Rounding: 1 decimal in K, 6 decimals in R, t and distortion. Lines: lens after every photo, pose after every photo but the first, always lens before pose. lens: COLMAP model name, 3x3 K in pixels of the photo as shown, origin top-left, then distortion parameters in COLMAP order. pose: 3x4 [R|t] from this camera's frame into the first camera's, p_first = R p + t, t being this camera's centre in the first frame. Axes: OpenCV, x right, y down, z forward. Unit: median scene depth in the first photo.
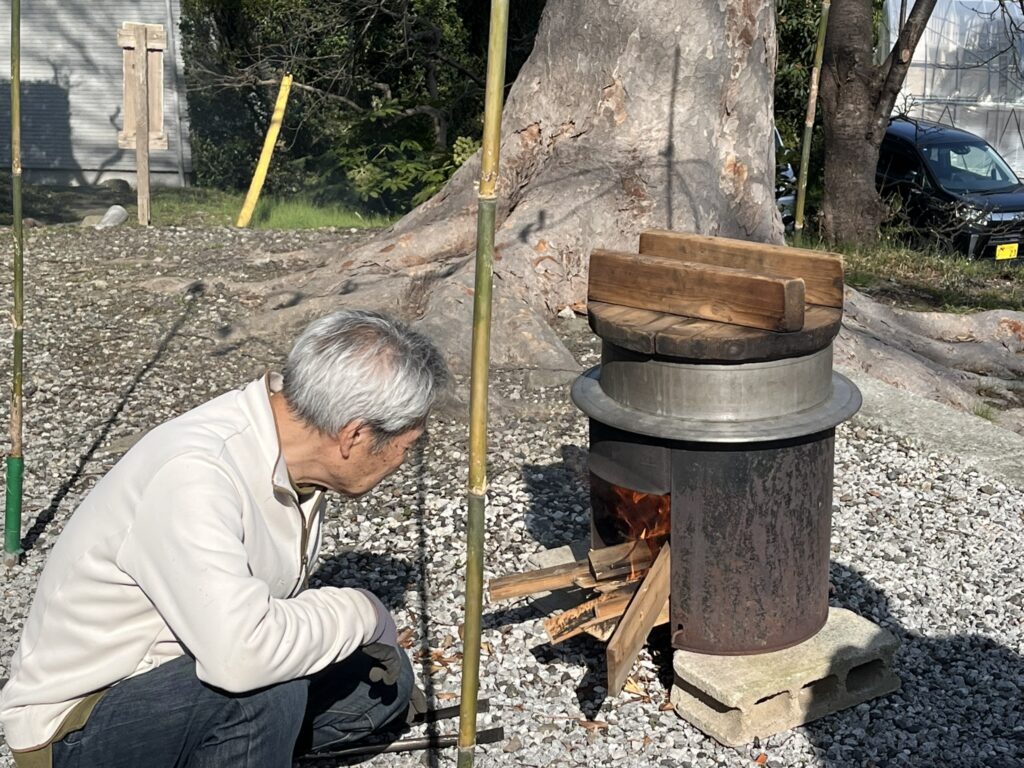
lens RADIAL K [[1688.0, 0, 511.7], [0, 1688.0, 384.0], [0, 0, 1]] dist [0.017269, 0.000000]
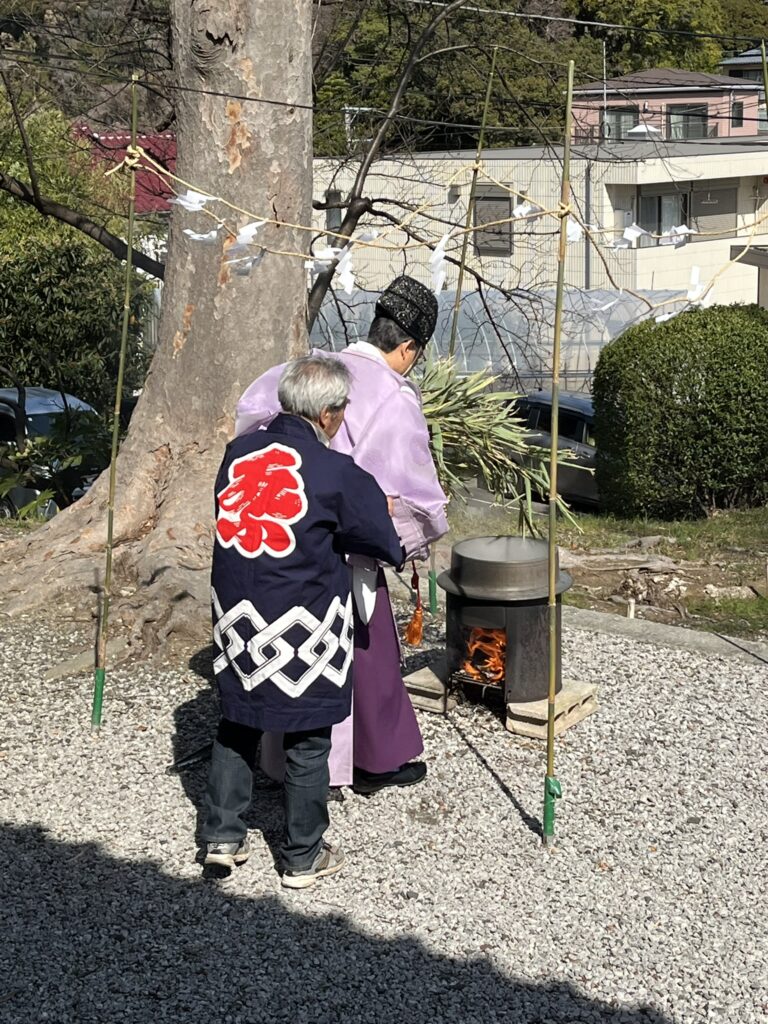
lens RADIAL K [[1766.2, 0, 384.2], [0, 1766.2, 511.9], [0, 0, 1]] dist [0.014214, 0.000000]
pose [[0.914896, -0.094151, 0.392556, -0.422249], [0.125667, 0.990529, -0.055312, 0.011060], [-0.383631, 0.099936, 0.918063, -0.473557]]
